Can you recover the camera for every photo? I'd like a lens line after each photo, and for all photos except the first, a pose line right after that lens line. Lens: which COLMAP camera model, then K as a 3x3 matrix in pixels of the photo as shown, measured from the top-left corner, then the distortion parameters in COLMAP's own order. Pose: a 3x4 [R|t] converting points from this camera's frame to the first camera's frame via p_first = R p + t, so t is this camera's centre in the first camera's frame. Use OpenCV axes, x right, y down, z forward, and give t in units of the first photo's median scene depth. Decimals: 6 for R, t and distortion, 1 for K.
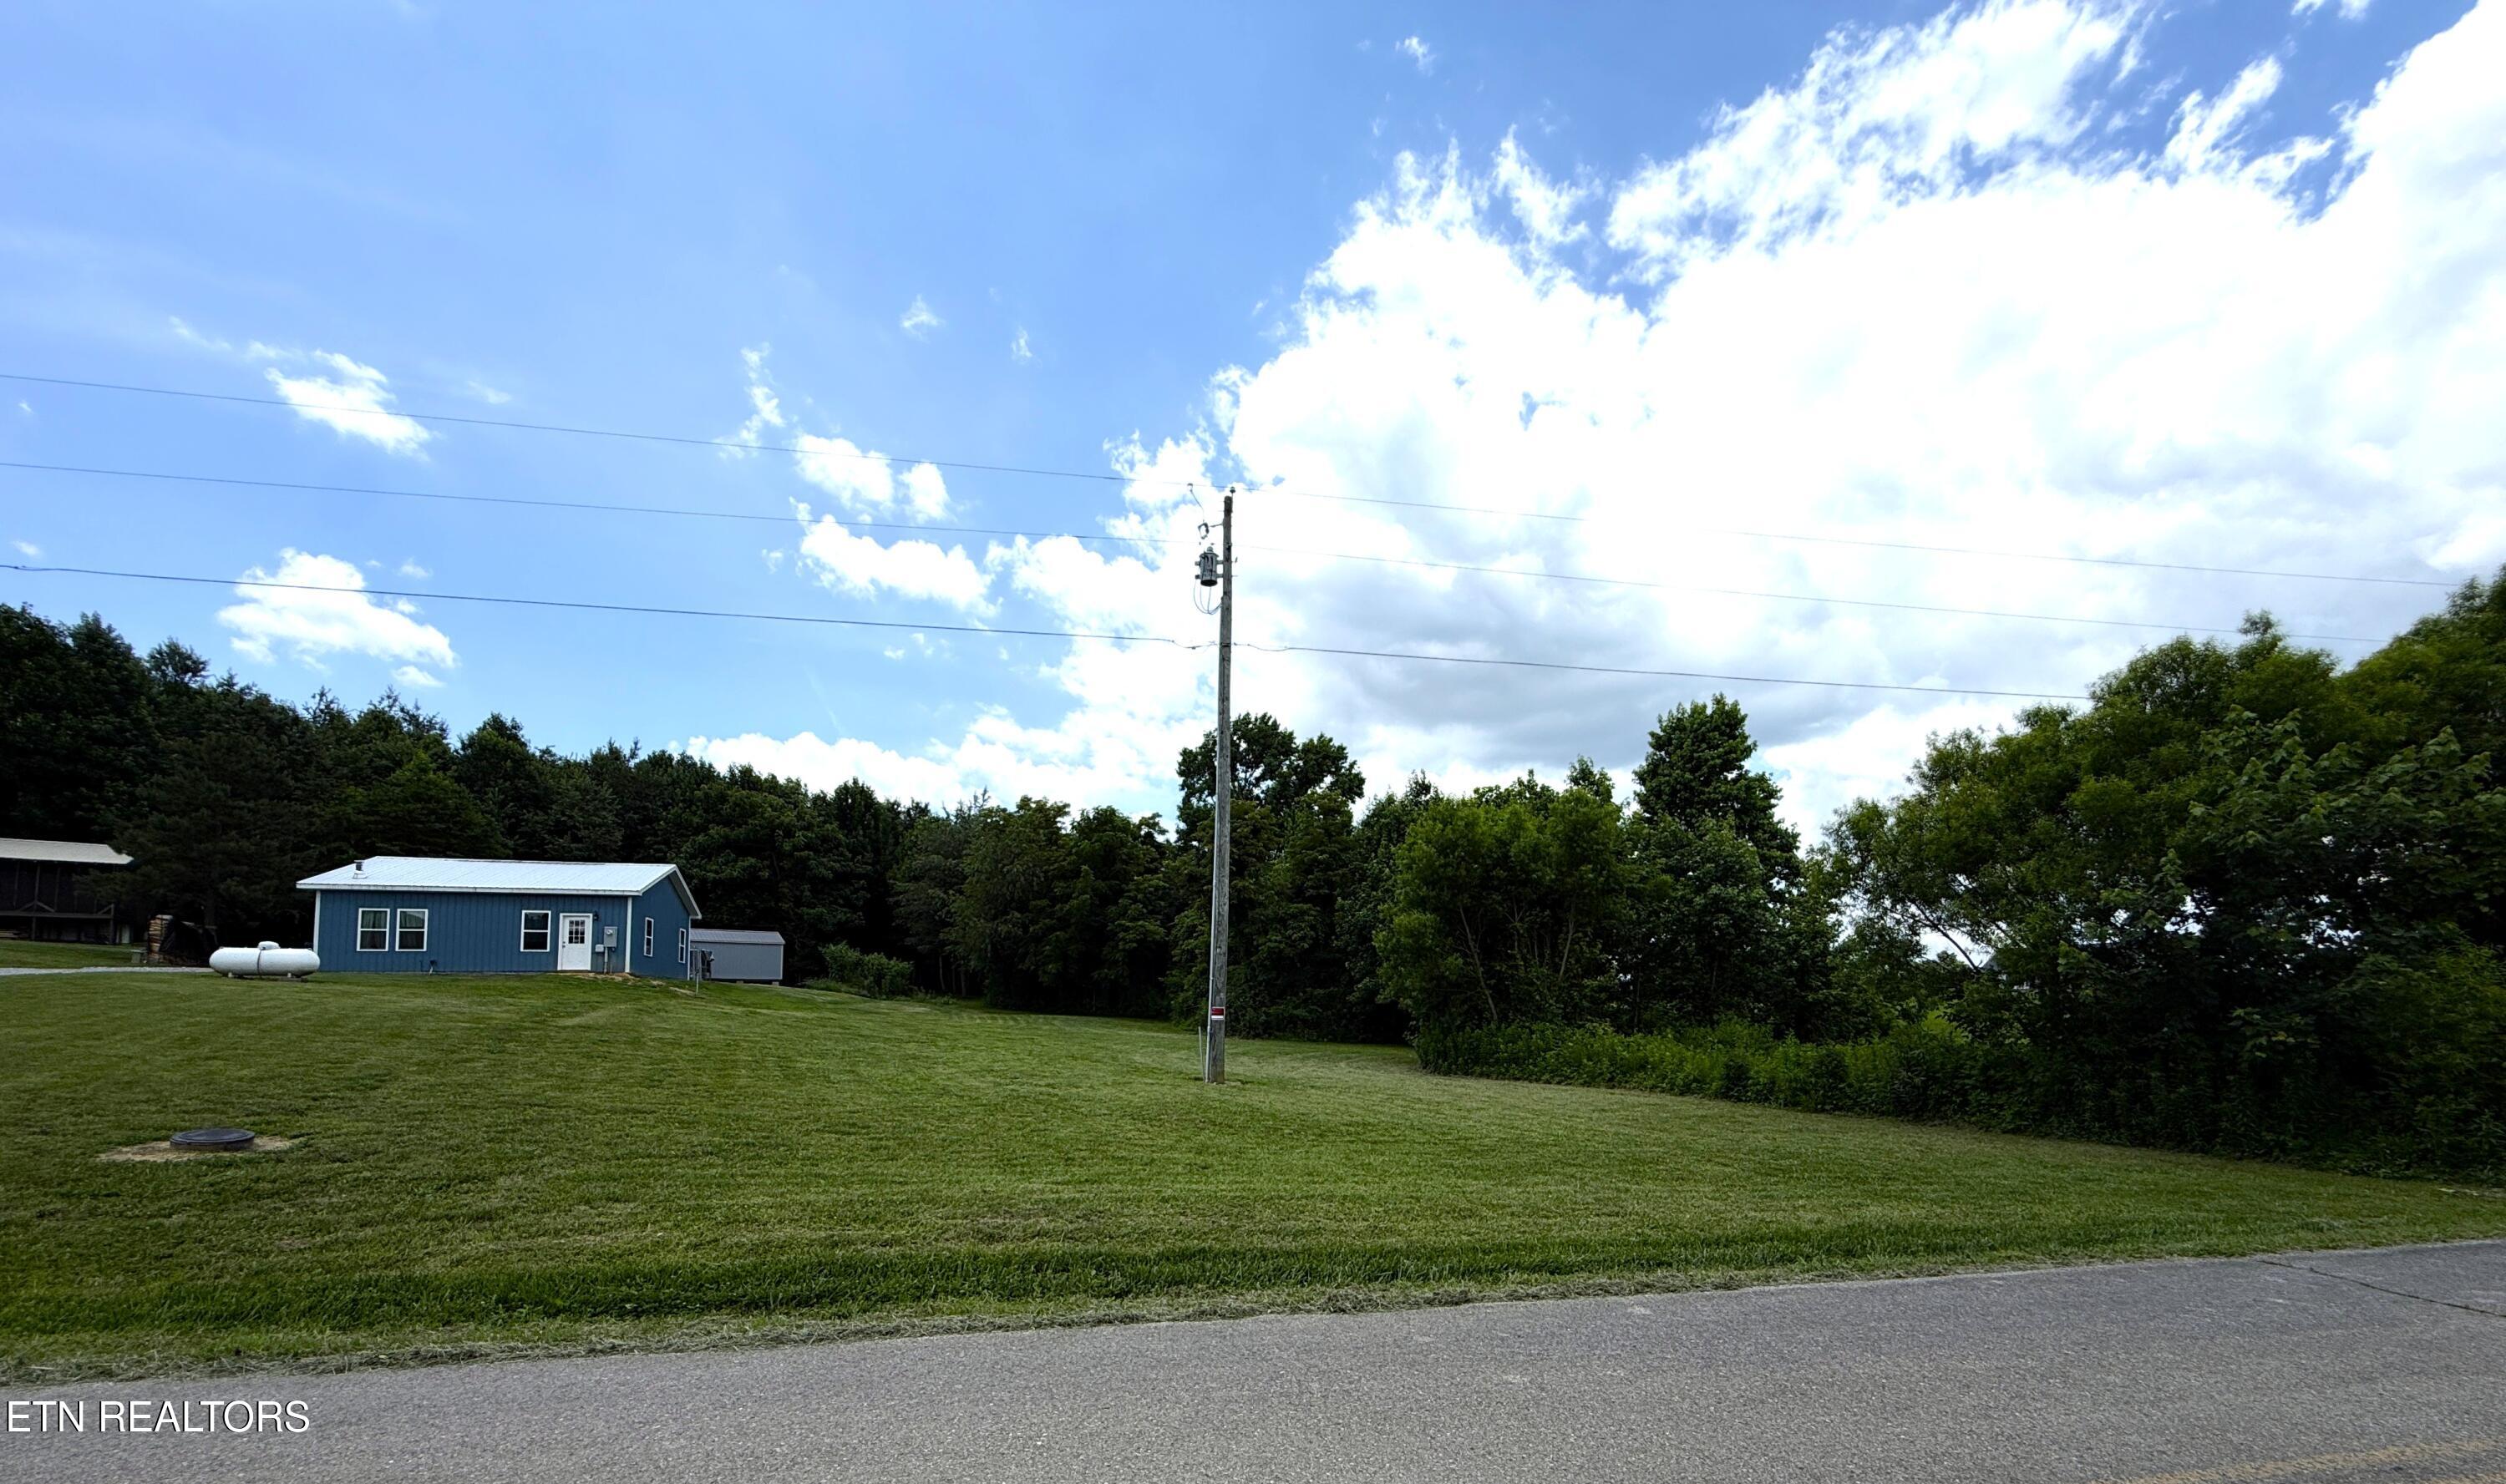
lens RADIAL K [[904.7, 0, 1197.3], [0, 904.7, 893.4], [0, 0, 1]] dist [0.000288, 0.000139]
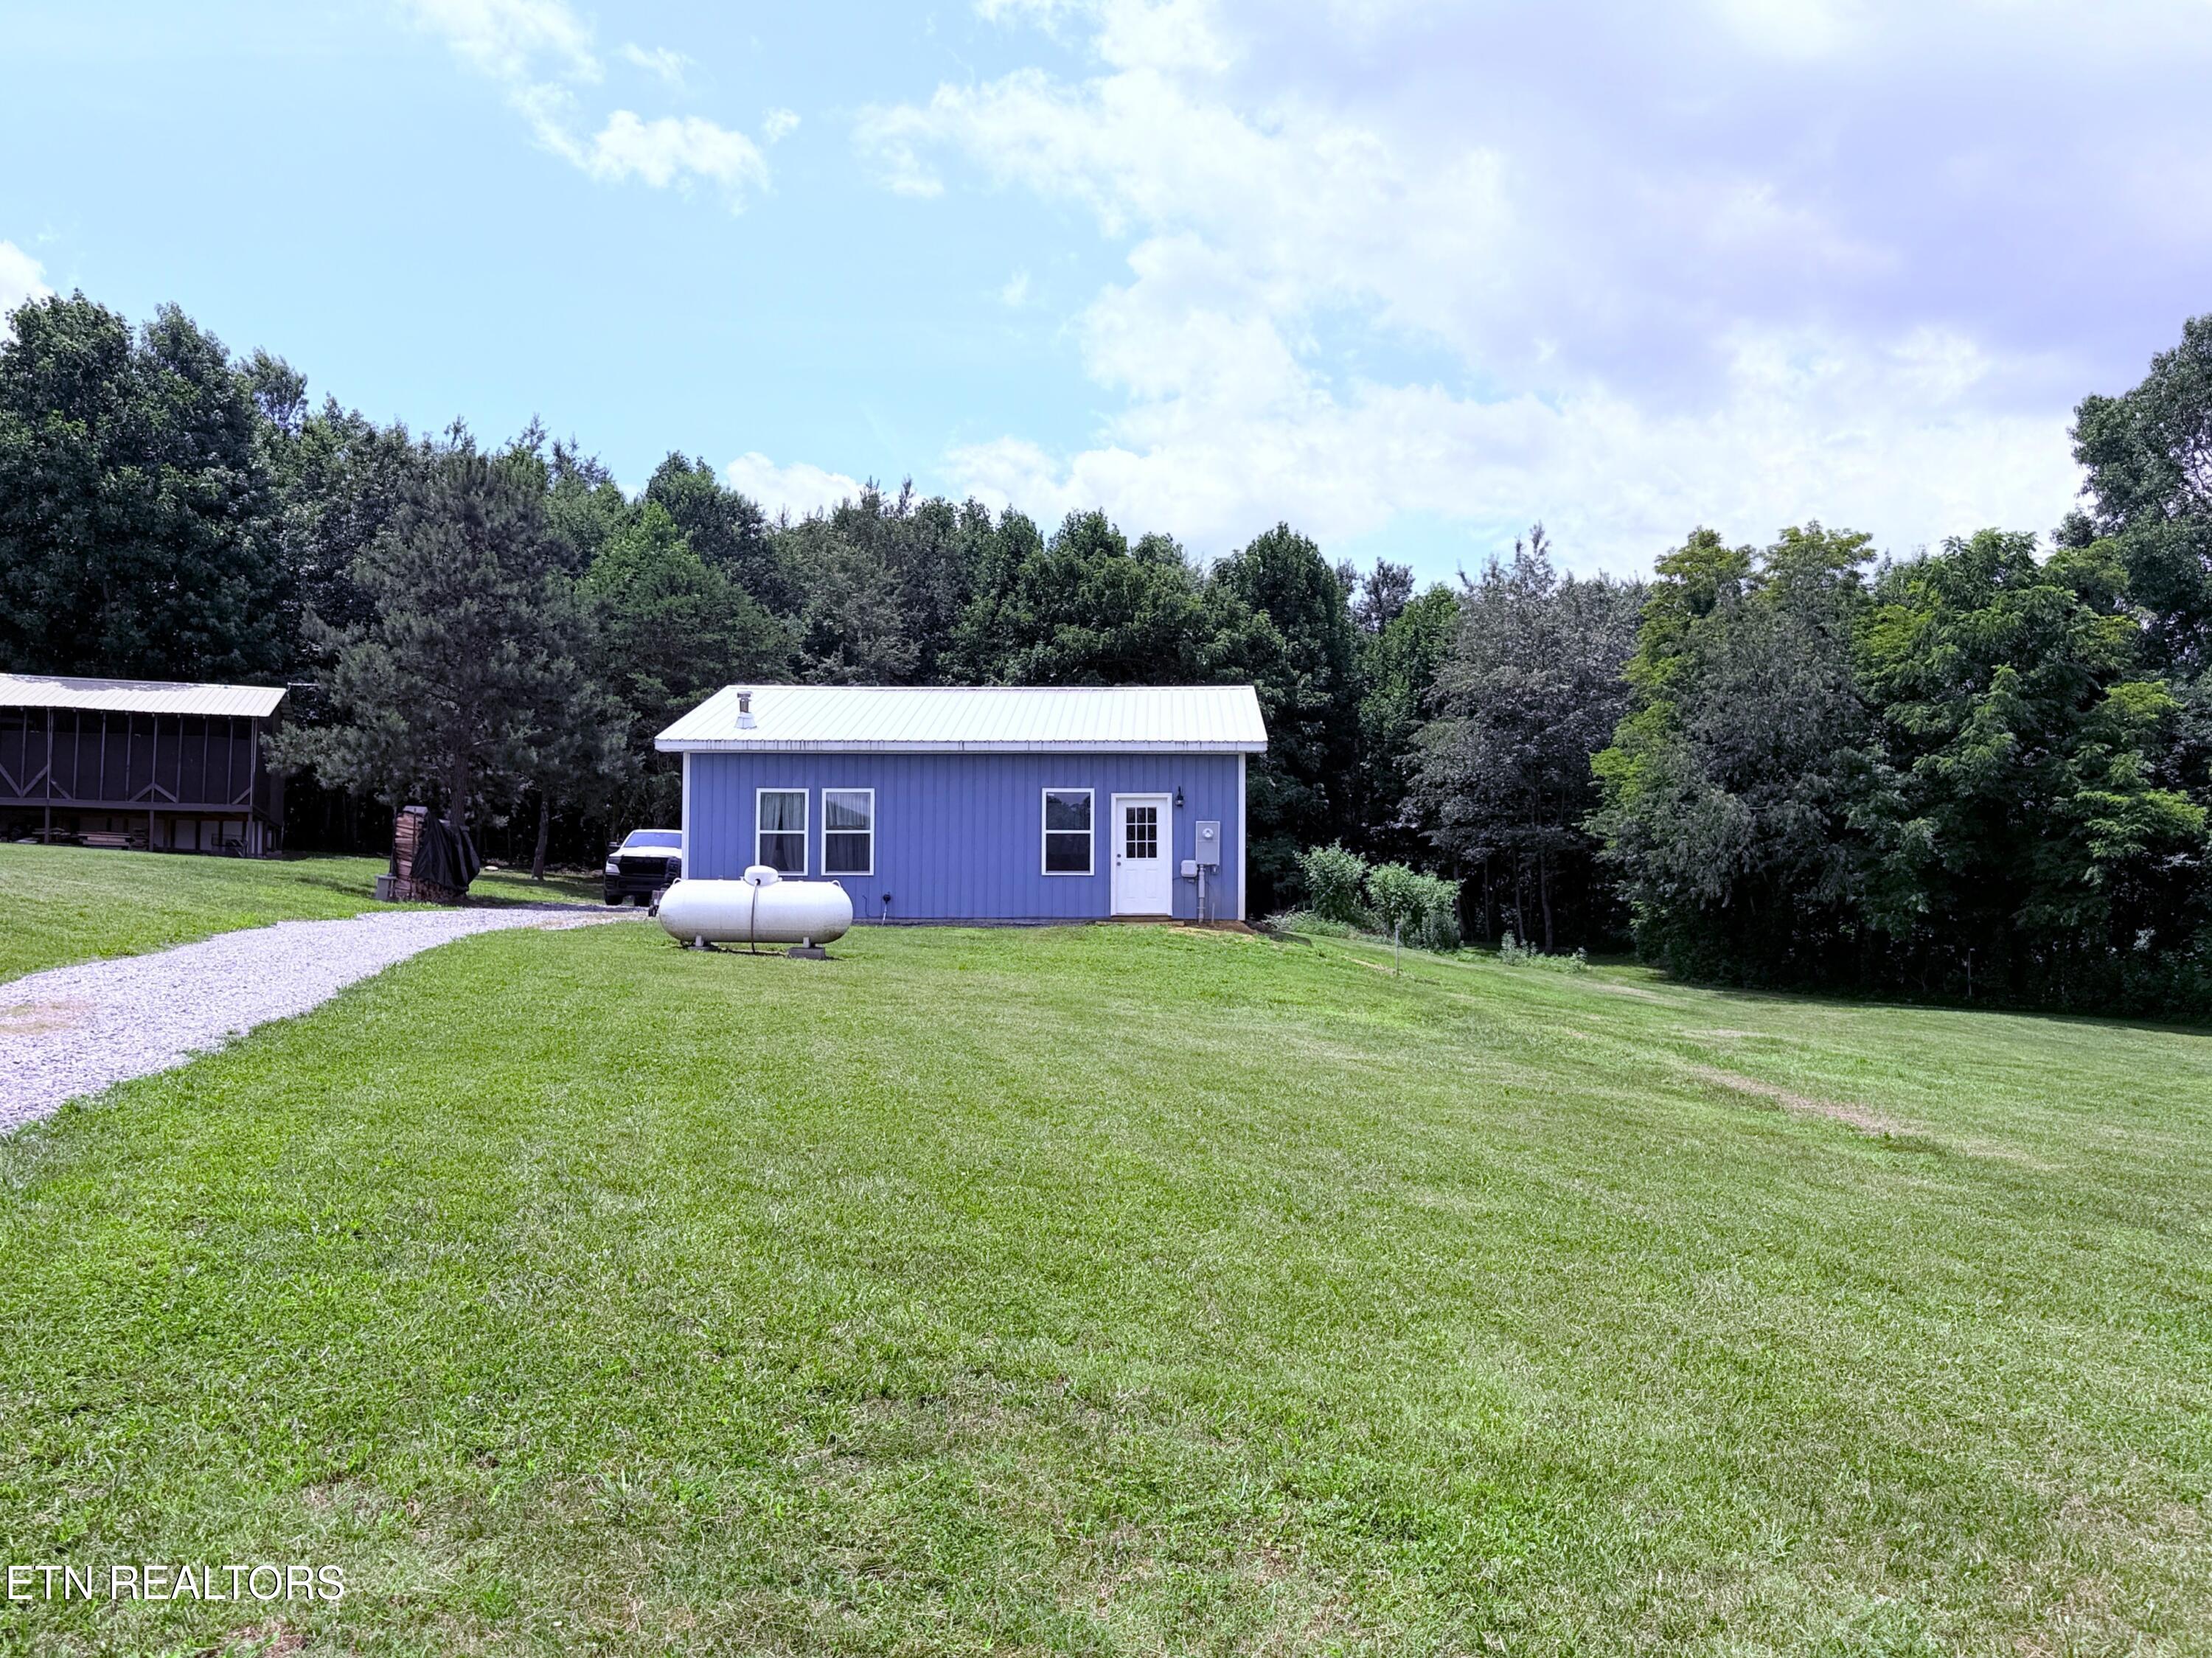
lens RADIAL K [[1582.5, 0, 1106.0], [0, 1582.5, 829.0], [0, 0, 1]] dist [0.115196, -0.109617]
pose [[0.951573, -0.007554, -0.307329, -0.306986], [0.023579, 0.998547, 0.048464, 0.000560], [0.306516, -0.053364, 0.950369, 0.150245]]
